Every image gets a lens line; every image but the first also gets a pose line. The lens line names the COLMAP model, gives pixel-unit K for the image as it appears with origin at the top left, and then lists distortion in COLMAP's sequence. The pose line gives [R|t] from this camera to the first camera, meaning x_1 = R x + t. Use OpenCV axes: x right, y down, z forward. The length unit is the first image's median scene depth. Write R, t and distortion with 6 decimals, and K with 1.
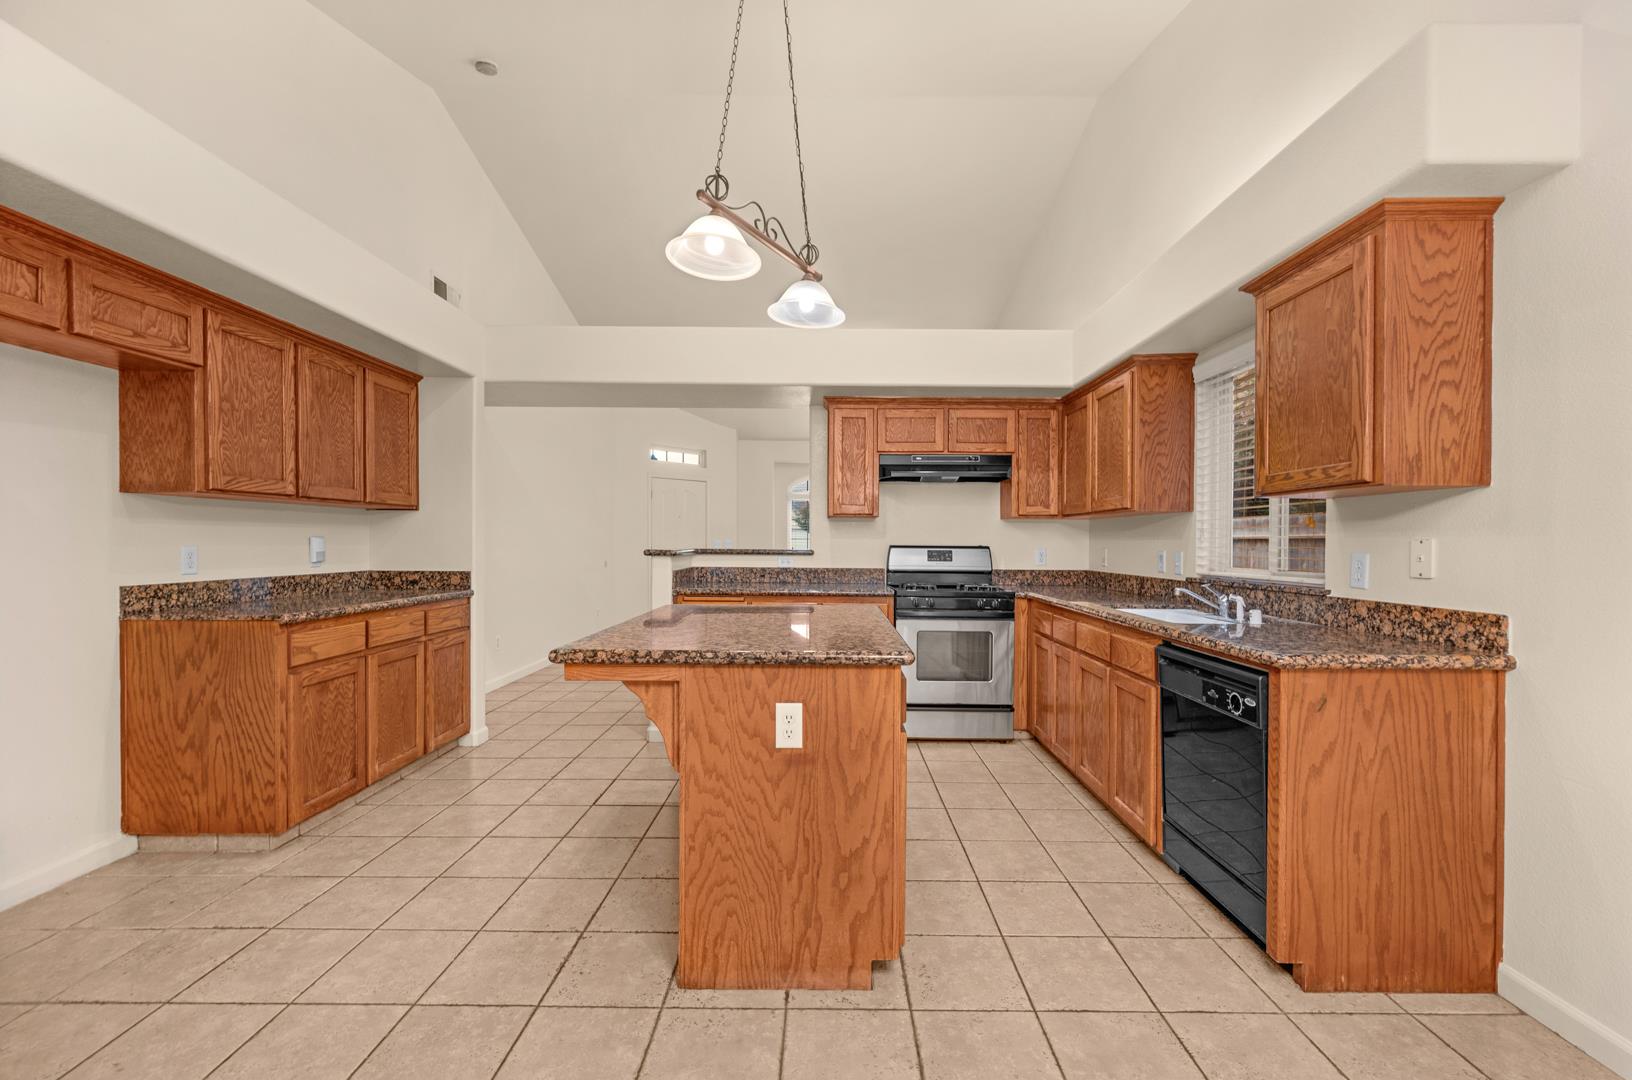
lens RADIAL K [[670.8, 0, 840.7], [0, 670.8, 534.4], [0, 0, 1]] dist [0.001159, 0.000114]
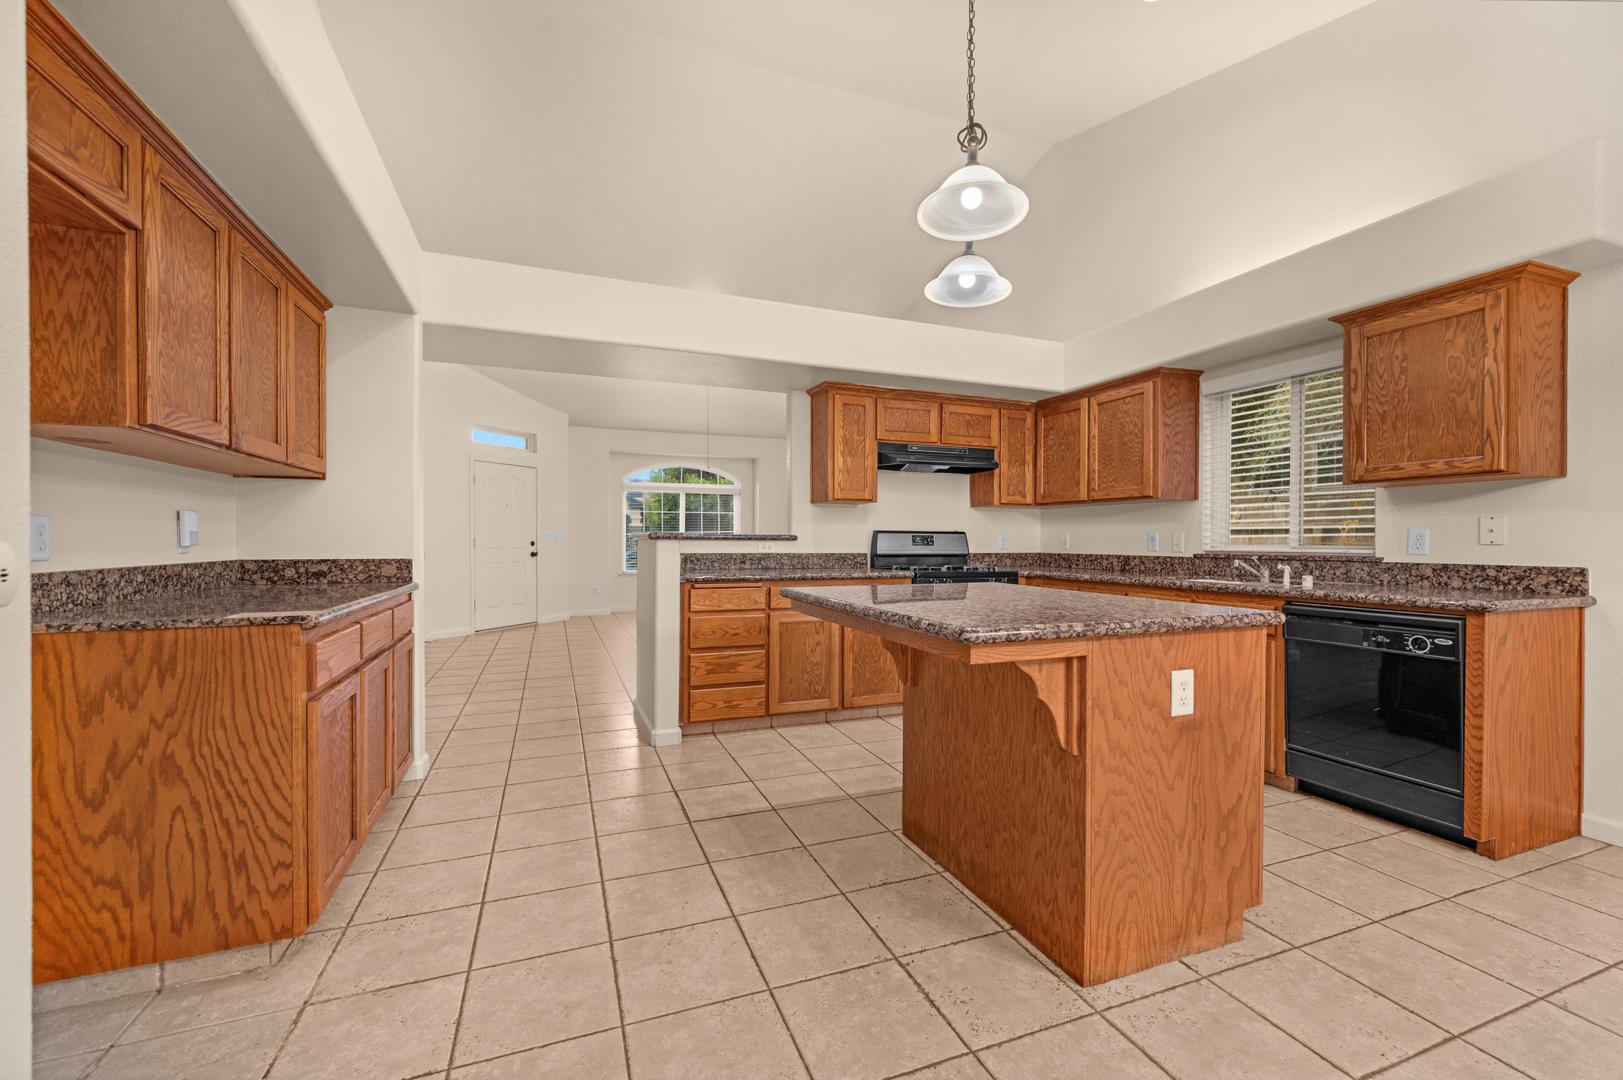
lens RADIAL K [[621.0, 0, 837.8], [0, 621.0, 532.3], [0, 0, 1]] dist [0.002306, -0.000134]
pose [[0.928886, 0.005766, 0.370321, -0.558078], [-0.006251, 0.999980, 0.000111, 0.031888], [-0.370313, -0.002418, 0.928904, 0.209867]]
